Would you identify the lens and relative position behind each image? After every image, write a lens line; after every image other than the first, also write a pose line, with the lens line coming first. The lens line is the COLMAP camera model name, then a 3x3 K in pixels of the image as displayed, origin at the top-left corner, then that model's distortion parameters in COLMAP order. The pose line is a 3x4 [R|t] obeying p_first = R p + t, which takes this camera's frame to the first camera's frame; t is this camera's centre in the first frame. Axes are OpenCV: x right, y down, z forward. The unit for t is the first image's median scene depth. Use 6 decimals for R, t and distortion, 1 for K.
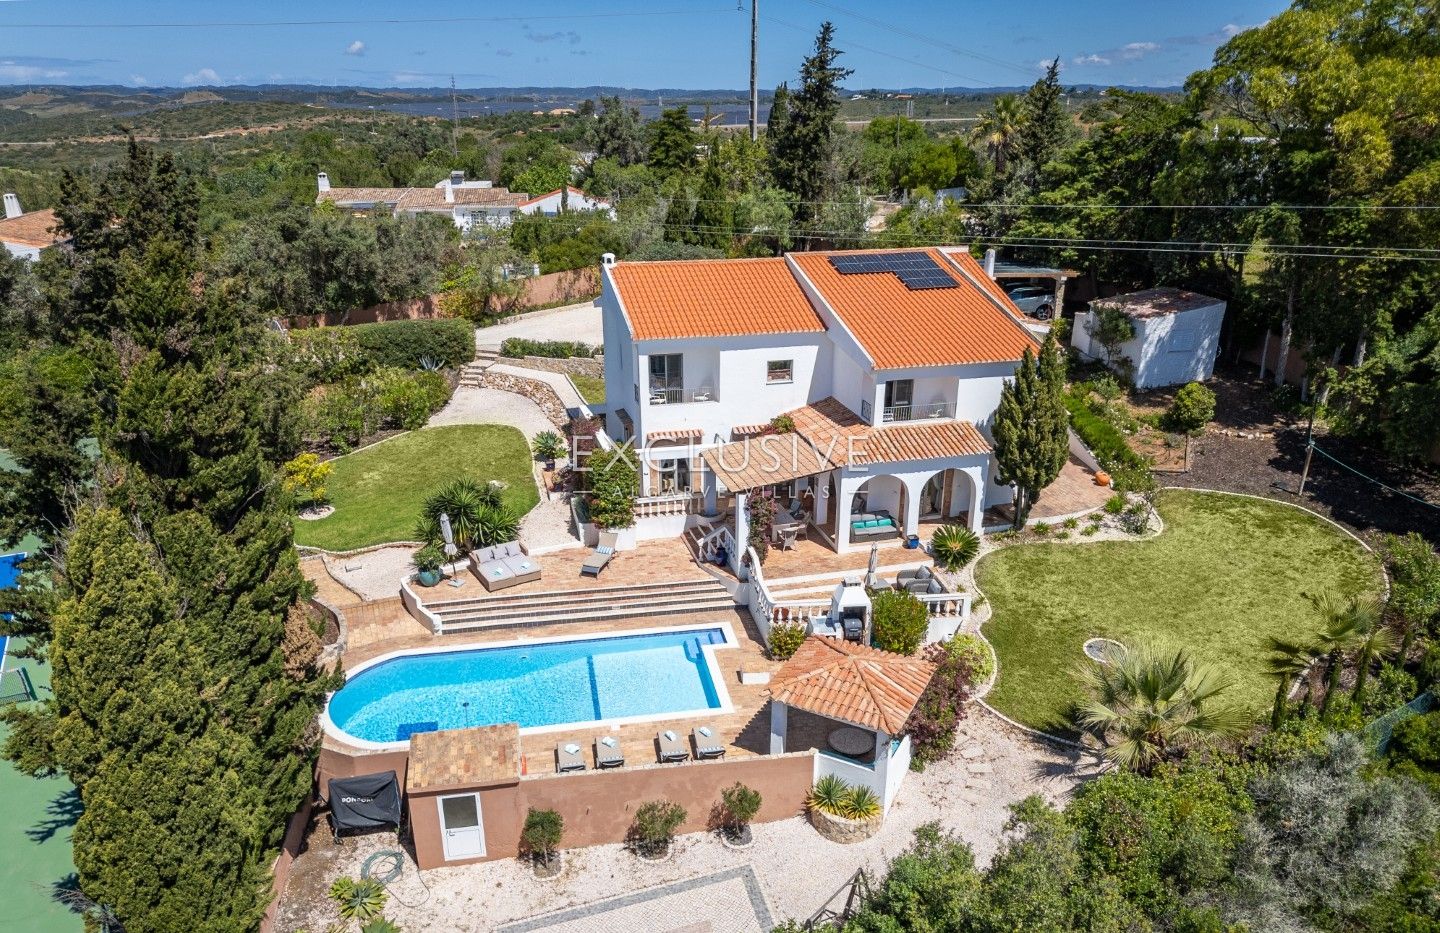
lens RADIAL K [[1073.6, 0, 720.0], [0, 1073.6, 466.5], [0, 0, 1]] dist [0.006653, 0.002920]
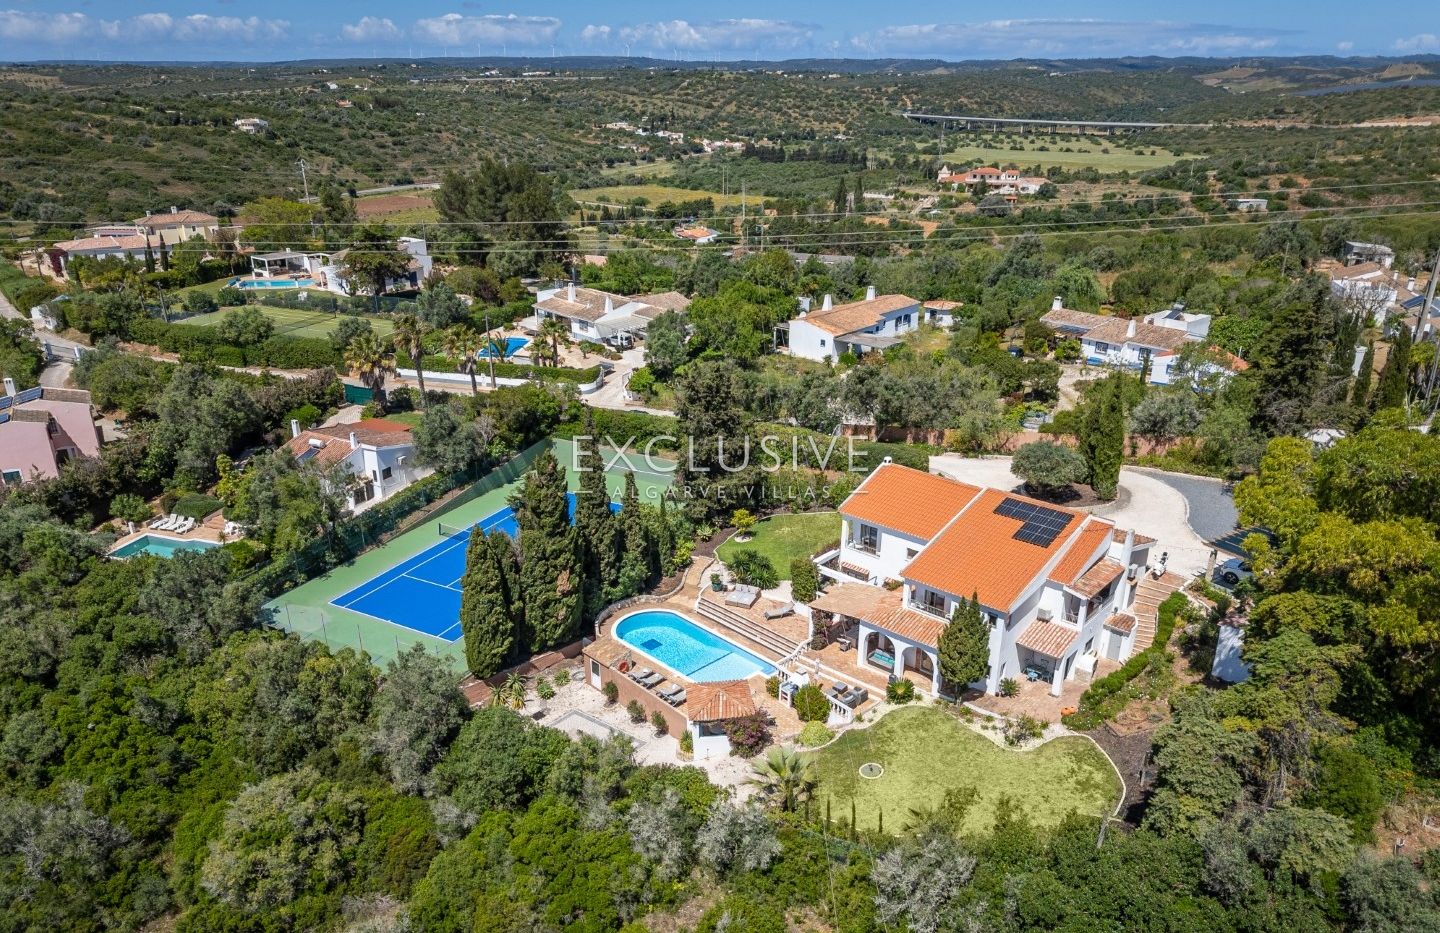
lens RADIAL K [[1073.6, 0, 720.0], [0, 1073.6, 466.5], [0, 0, 1]] dist [0.006653, 0.002920]
pose [[0.544711, 0.295839, -0.784709, 1.172099], [-0.265103, 0.948472, 0.173555, -0.435740], [0.795619, 0.113491, 0.595071, -0.240960]]
